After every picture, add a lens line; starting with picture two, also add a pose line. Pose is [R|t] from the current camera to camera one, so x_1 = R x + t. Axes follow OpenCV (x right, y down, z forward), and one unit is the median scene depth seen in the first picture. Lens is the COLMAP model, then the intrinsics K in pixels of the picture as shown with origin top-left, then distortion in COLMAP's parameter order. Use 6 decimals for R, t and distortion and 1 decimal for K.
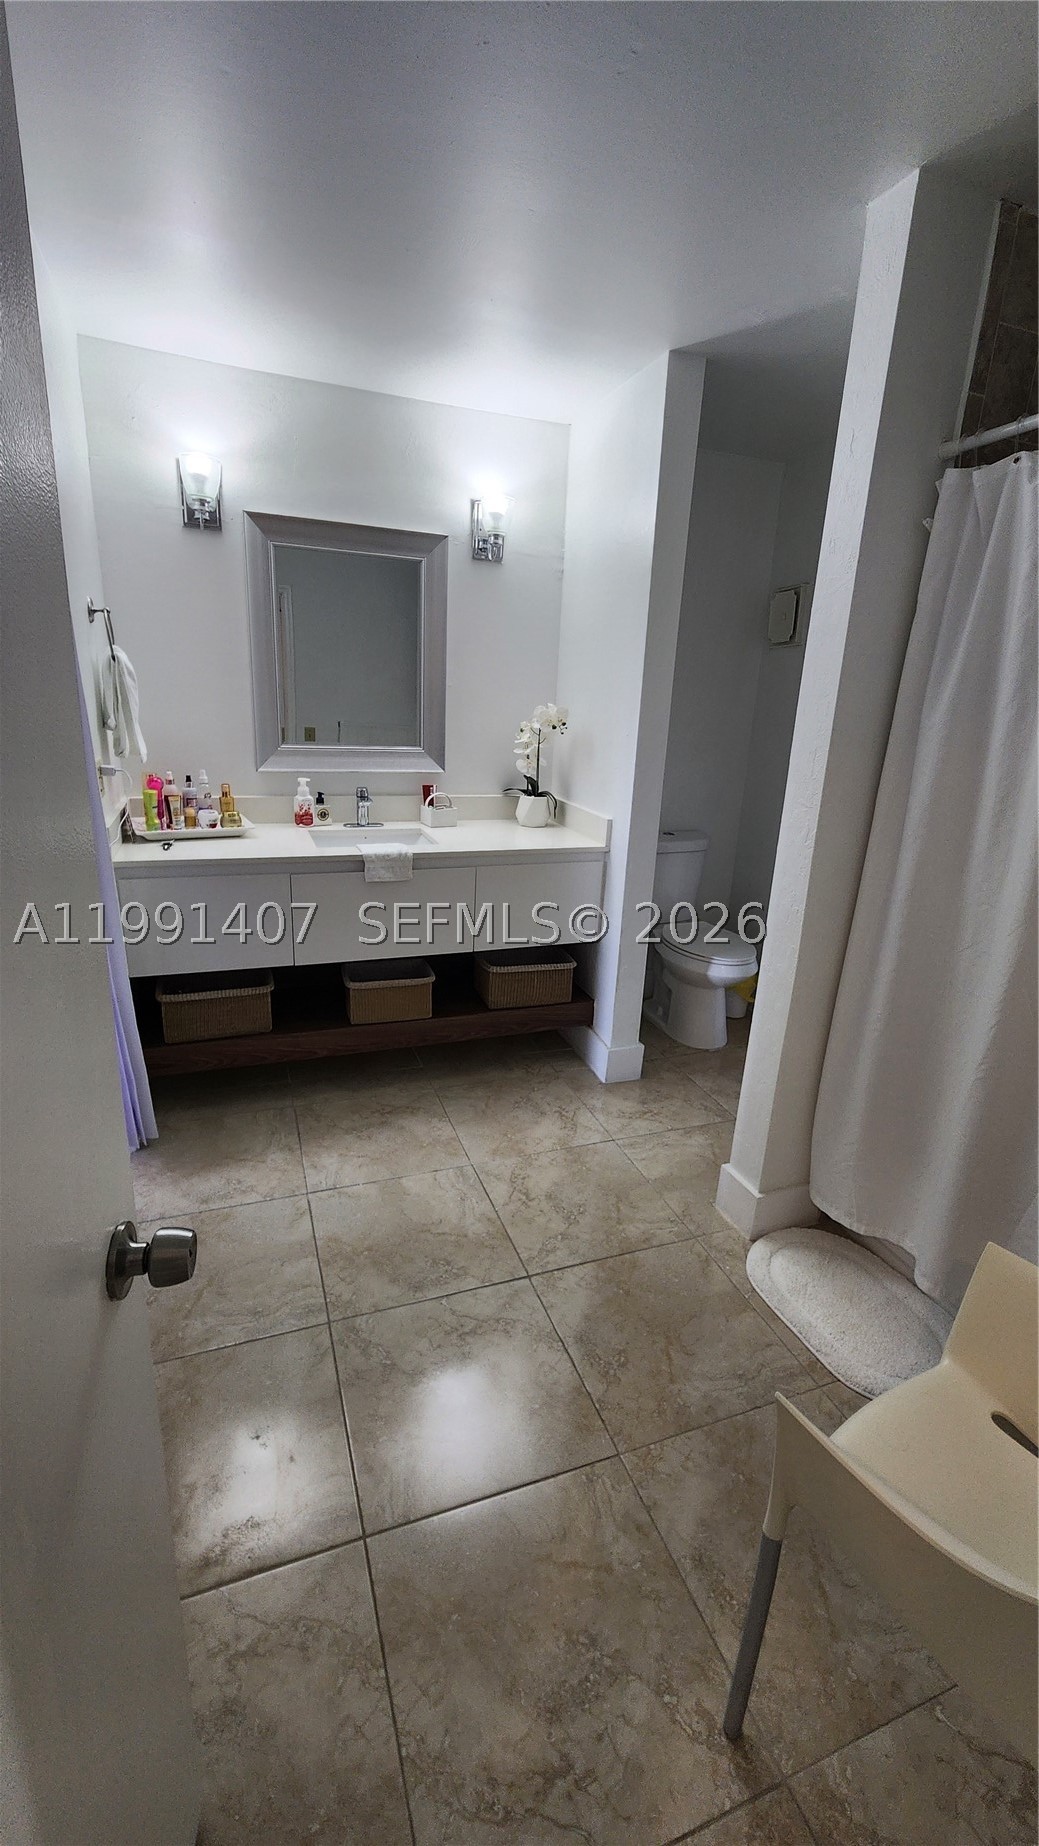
lens RADIAL K [[752.4, 0, 519.5], [0, 752.4, 923.0], [0, 0, 1]] dist [0.000546, 0.000058]
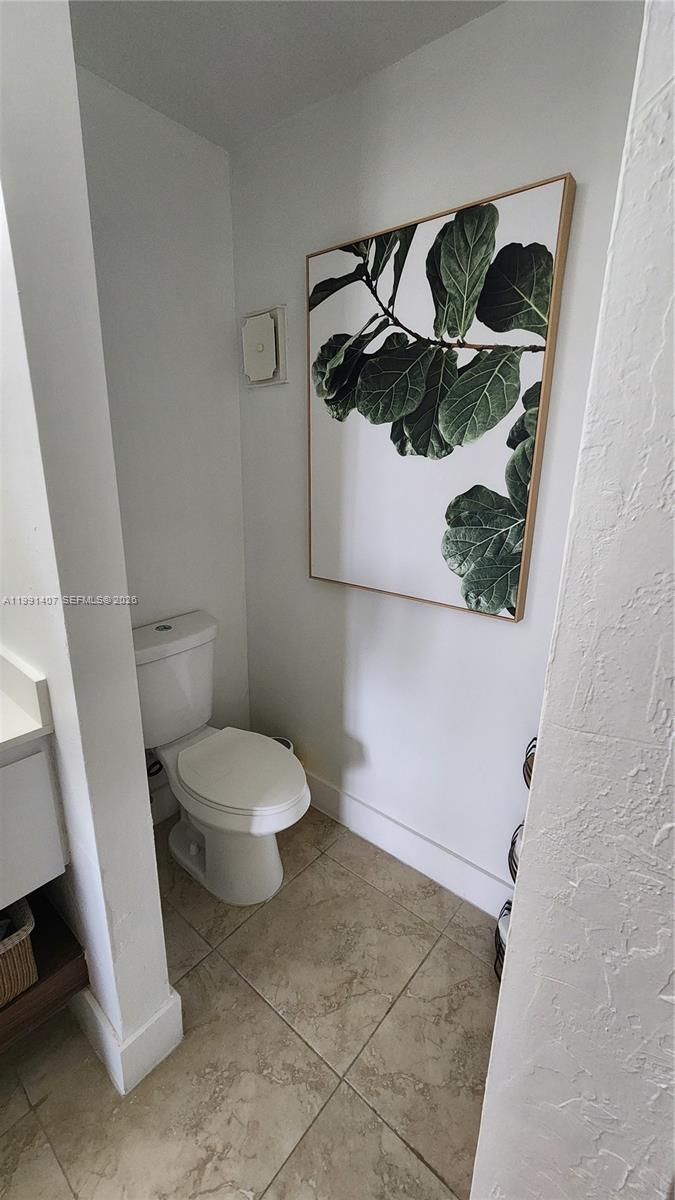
lens RADIAL K [[489.1, 0, 337.5], [0, 489.1, 600.0], [0, 0, 1]] dist [0.000546, 0.000058]
pose [[0.863601, -0.171700, 0.474039, 0.137922], [0.170245, 0.984310, 0.046373, -0.163013], [-0.474563, 0.040655, 0.879282, 0.540279]]
